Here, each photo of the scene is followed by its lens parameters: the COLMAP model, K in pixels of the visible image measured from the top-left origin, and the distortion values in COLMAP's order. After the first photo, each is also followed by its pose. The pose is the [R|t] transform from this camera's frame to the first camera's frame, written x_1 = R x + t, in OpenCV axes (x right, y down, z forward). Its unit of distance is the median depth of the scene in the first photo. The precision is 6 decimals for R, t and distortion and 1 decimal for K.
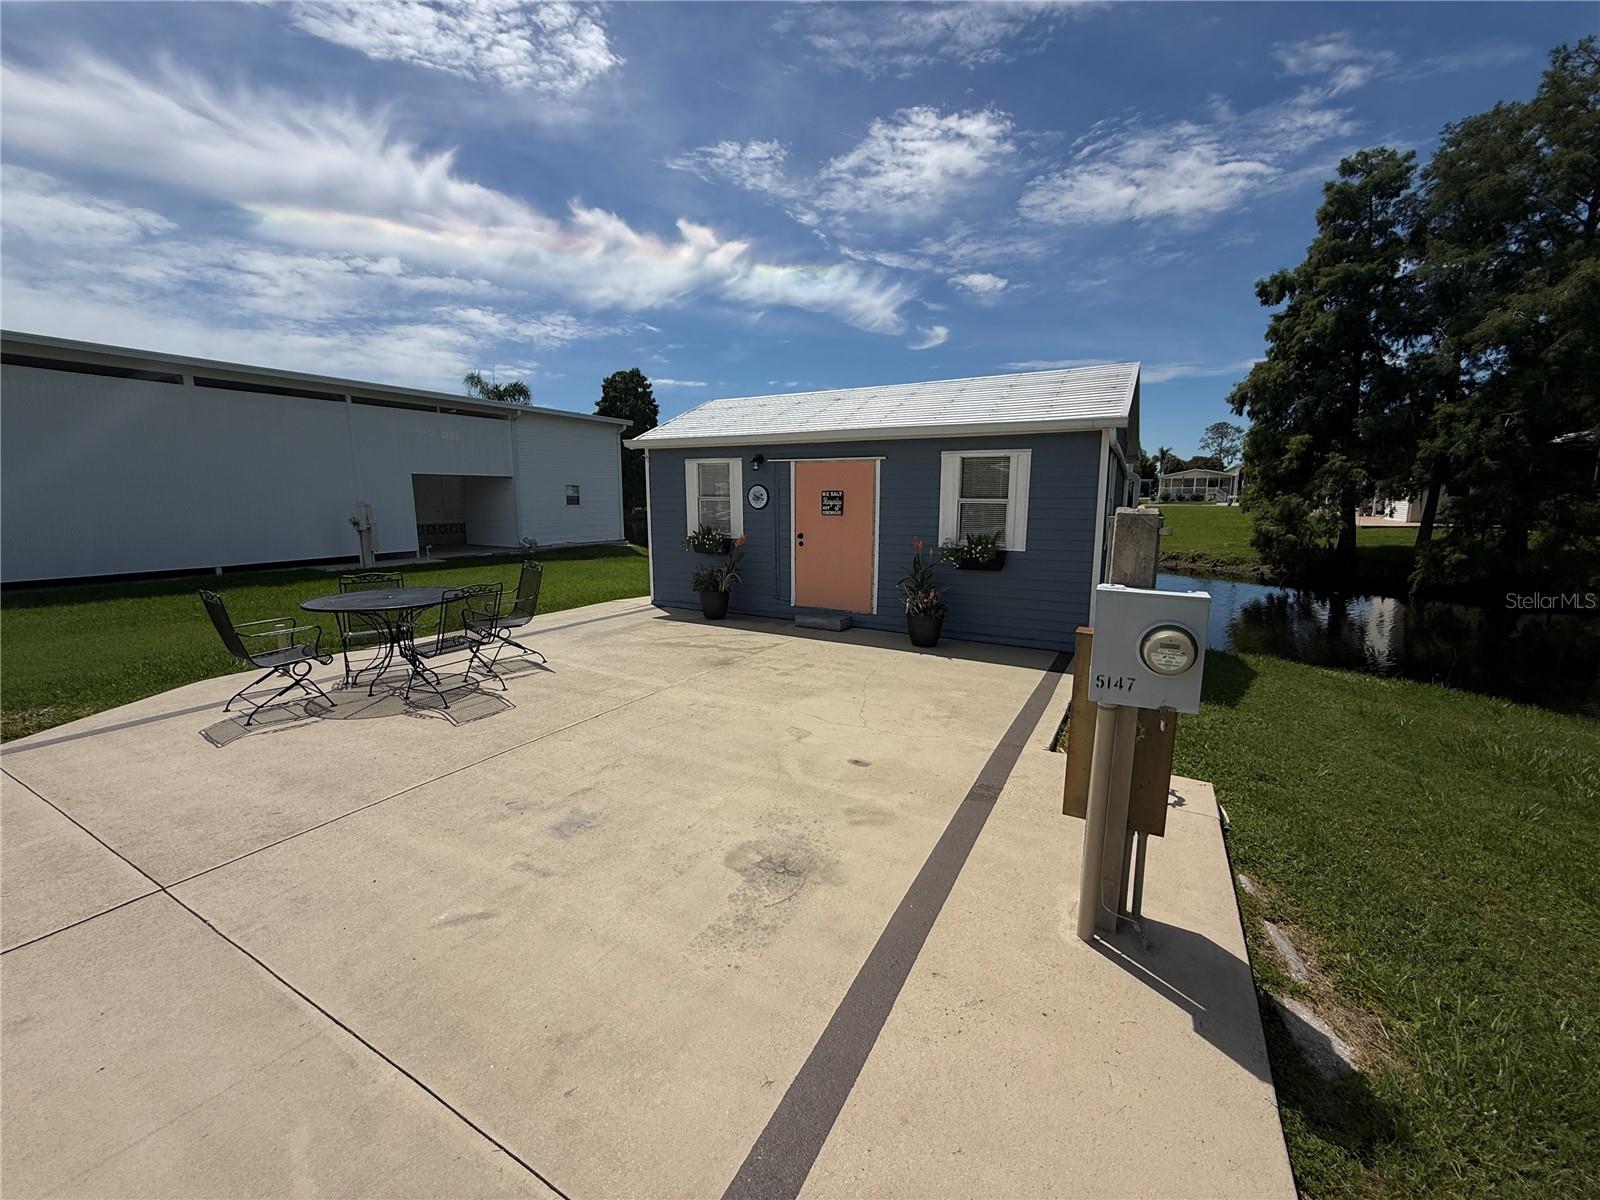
lens RADIAL K [[643.4, 0, 794.9], [0, 643.4, 607.9], [0, 0, 1]] dist [-0.000490, 0.000094]
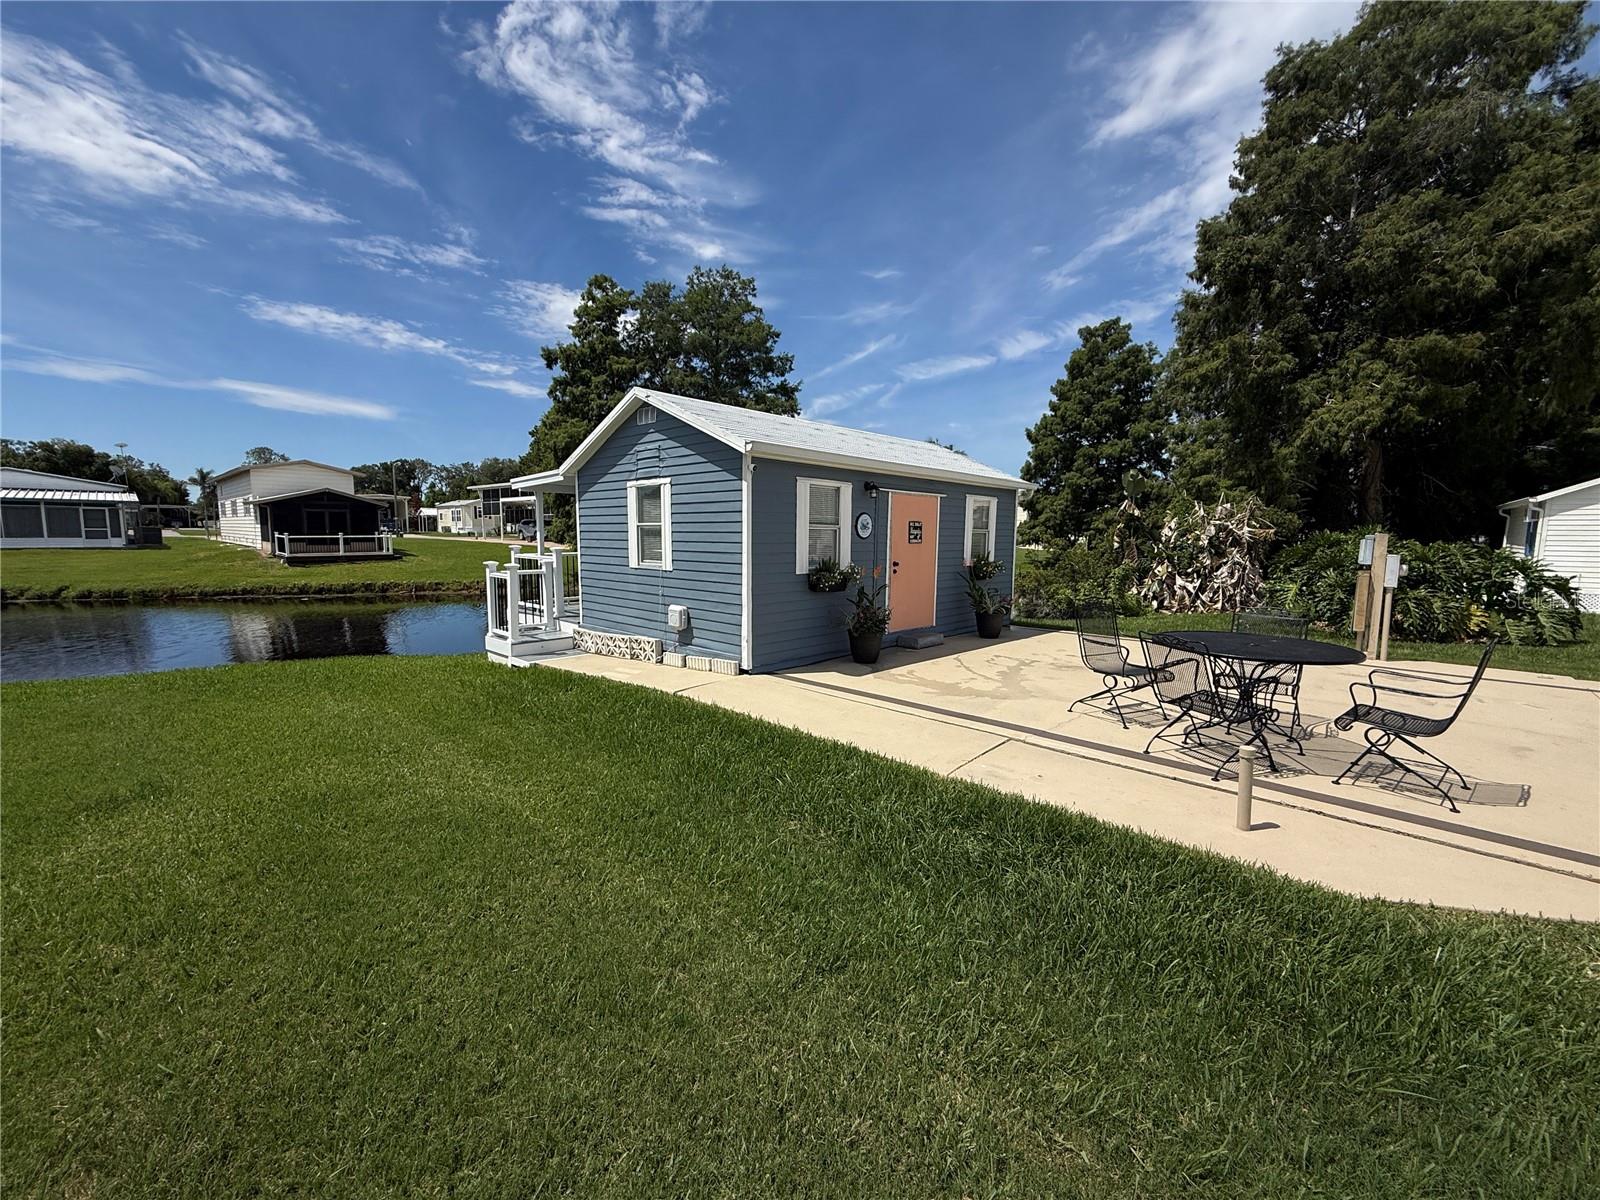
lens RADIAL K [[643.4, 0, 806.6], [0, 643.4, 619.2], [0, 0, 1]] dist [-0.000490, 0.000094]
pose [[0.243940, -0.125989, 0.961572, -0.389044], [0.155755, 0.983744, 0.089381, -0.052614], [-0.957201, 0.127966, 0.259597, 0.332945]]
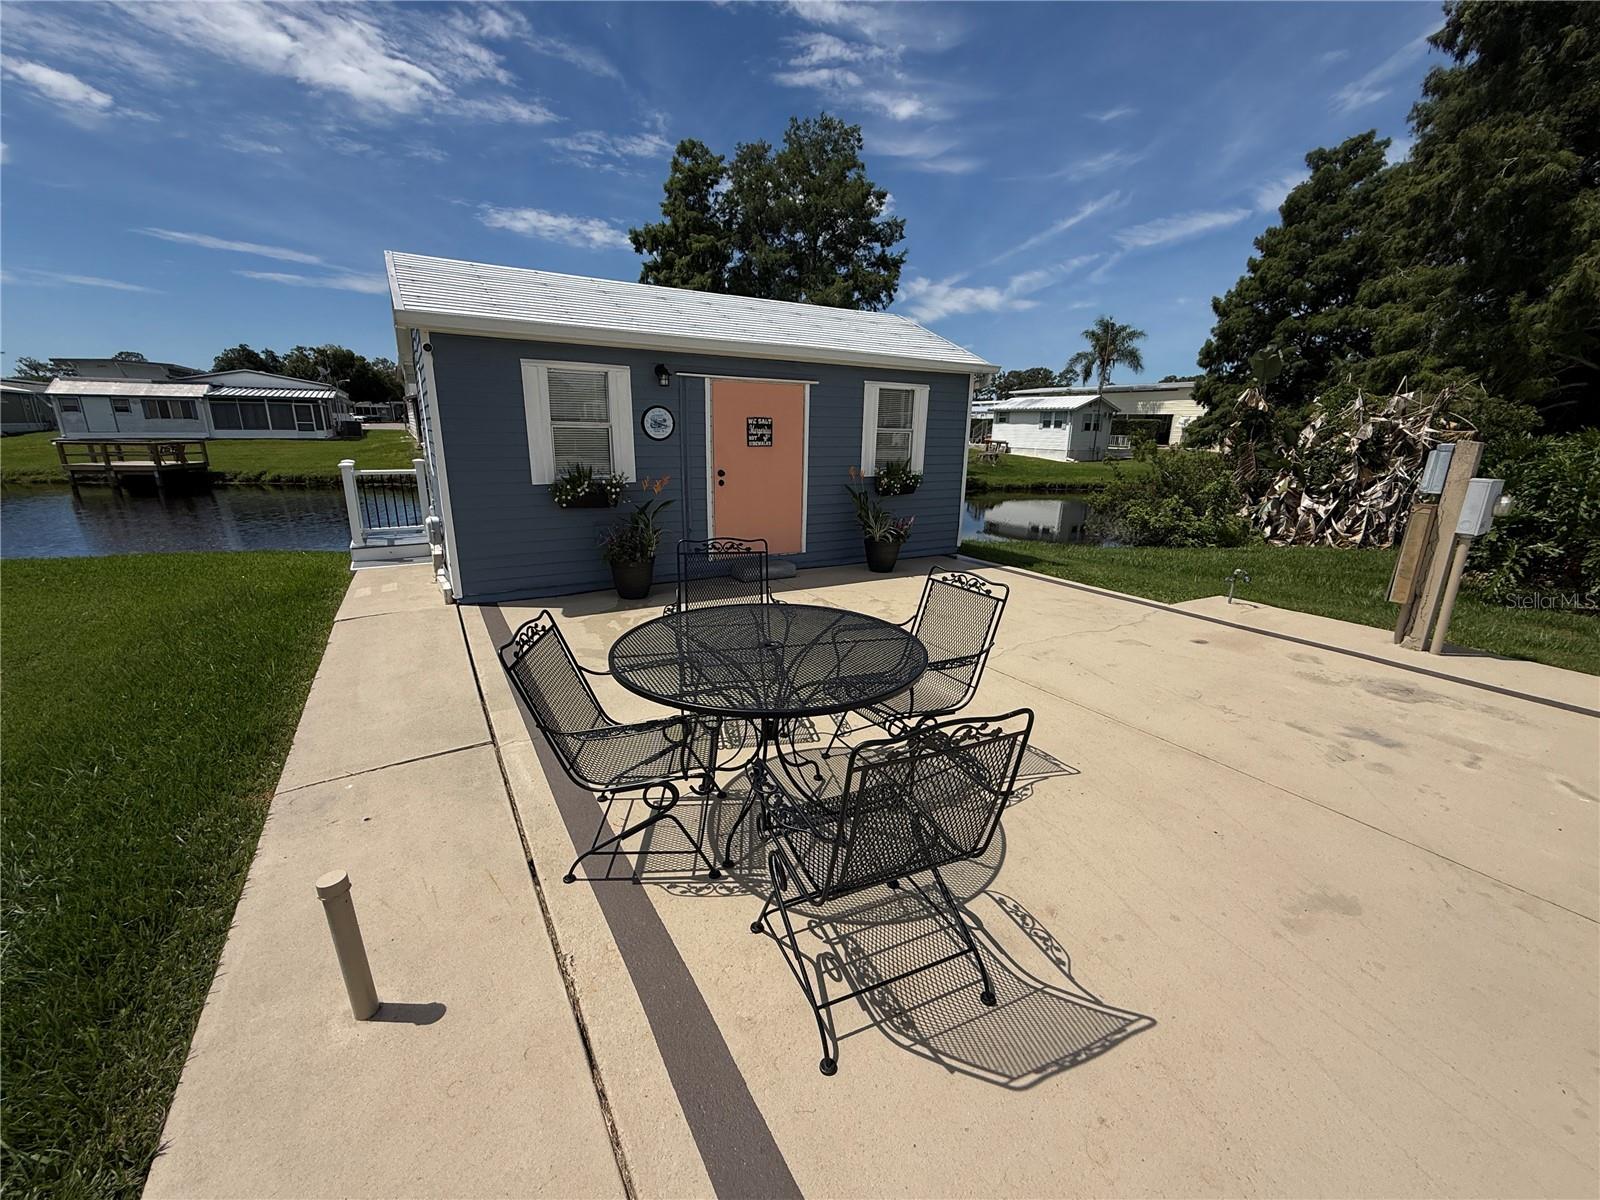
lens RADIAL K [[643.4, 0, 805.2], [0, 643.4, 612.4], [0, 0, 1]] dist [-0.000490, 0.000094]
pose [[0.497869, -0.232243, 0.835578, -0.249860], [0.132015, 0.972544, 0.191652, -0.031107], [-0.857146, 0.014891, 0.514859, 0.186273]]
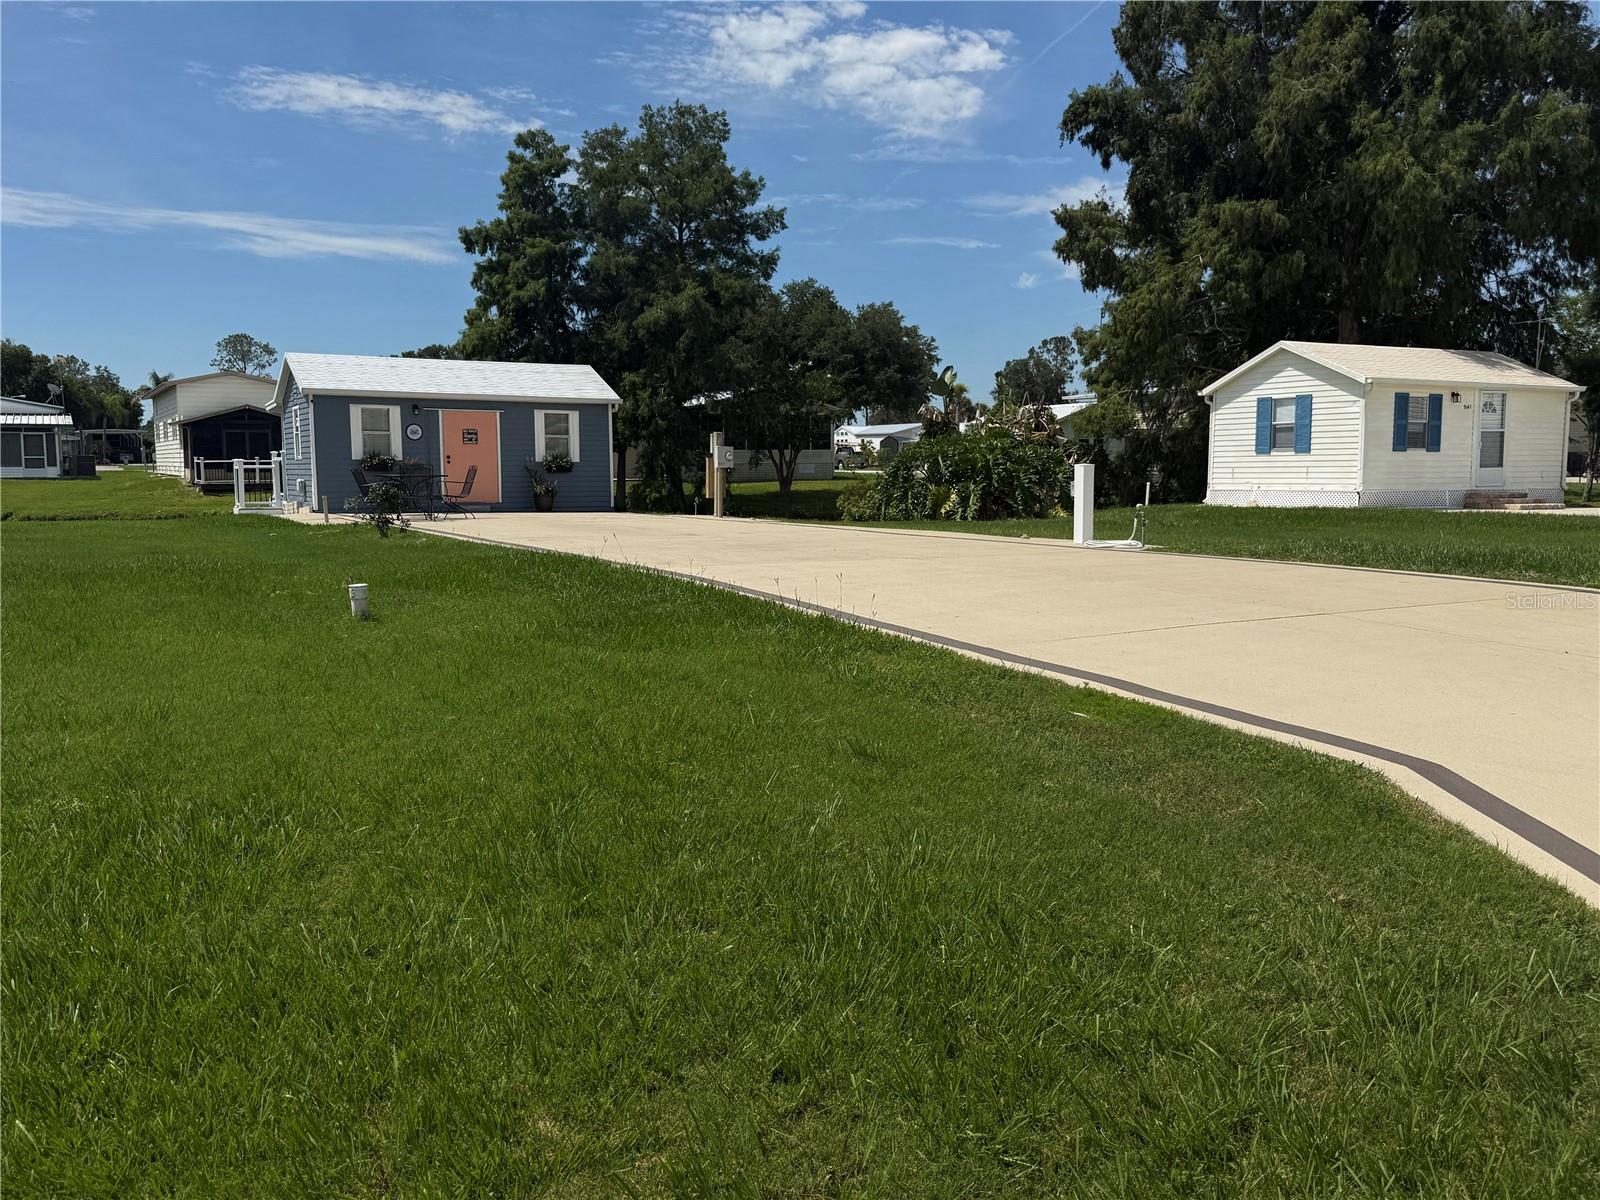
lens RADIAL K [[1392.2, 0, 795.3], [0, 1392.2, 642.6], [0, 0, 1]] dist [0.061486, -0.053949]
pose [[0.549990, -0.105774, 0.828446, -0.908169], [0.145240, 0.988946, 0.029844, 0.135186], [-0.822445, 0.103910, 0.559273, -0.589434]]
